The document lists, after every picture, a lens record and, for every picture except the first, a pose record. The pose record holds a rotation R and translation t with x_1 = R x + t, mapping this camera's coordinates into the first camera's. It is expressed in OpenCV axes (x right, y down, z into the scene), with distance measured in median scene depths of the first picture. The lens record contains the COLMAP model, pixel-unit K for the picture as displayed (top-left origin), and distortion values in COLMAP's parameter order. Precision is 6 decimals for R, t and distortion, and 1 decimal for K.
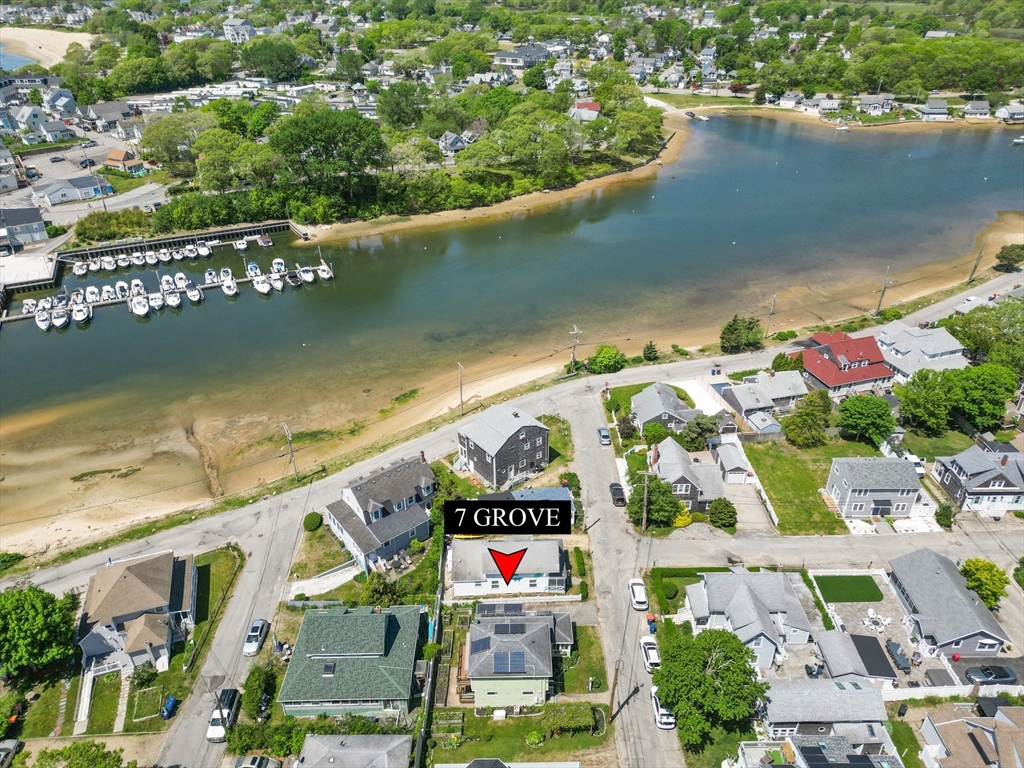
lens RADIAL K [[718.4, 0, 512.0], [0, 718.4, 384.0], [0, 0, 1]] dist [0.066109, -0.052991]
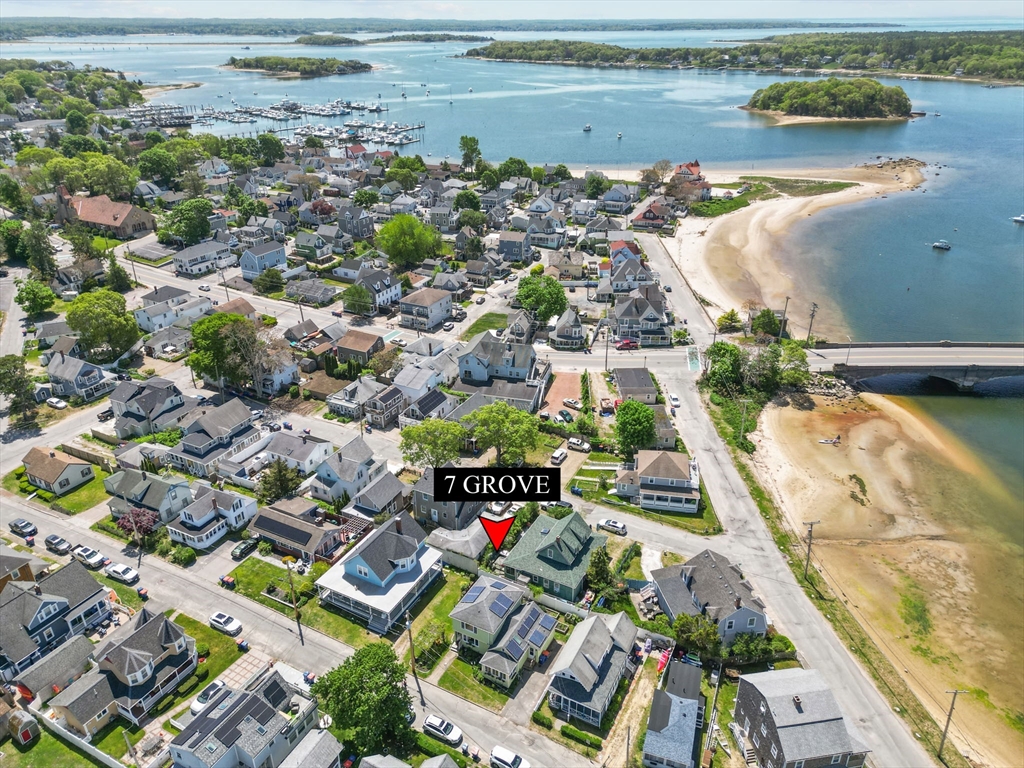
lens RADIAL K [[718.4, 0, 512.0], [0, 718.4, 384.0], [0, 0, 1]] dist [0.066109, -0.052991]
pose [[-0.475216, 0.402565, -0.782375, 0.310510], [-0.442594, 0.659137, 0.607987, -0.256966], [0.760447, 0.635200, -0.135060, 0.369739]]
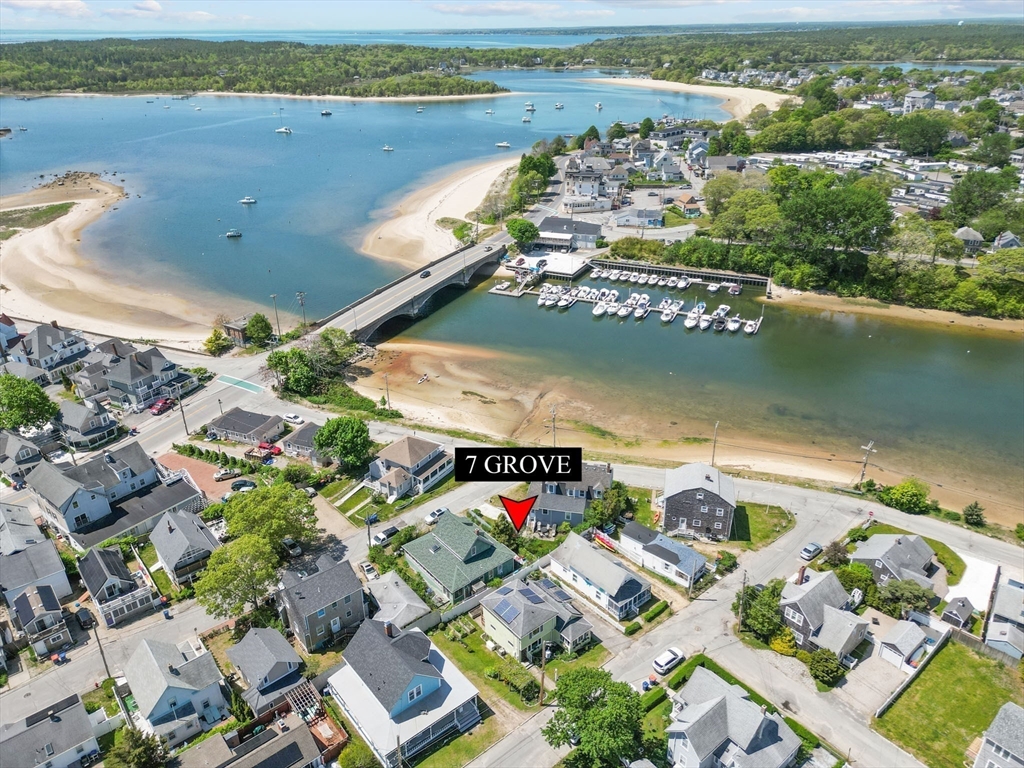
lens RADIAL K [[718.4, 0, 512.0], [0, 718.4, 384.0], [0, 0, 1]] dist [0.066109, -0.052991]
pose [[0.631111, 0.344696, -0.694898, 0.279870], [-0.392033, 0.914748, 0.097704, -0.040274], [0.669335, 0.210760, 0.712440, 0.006734]]
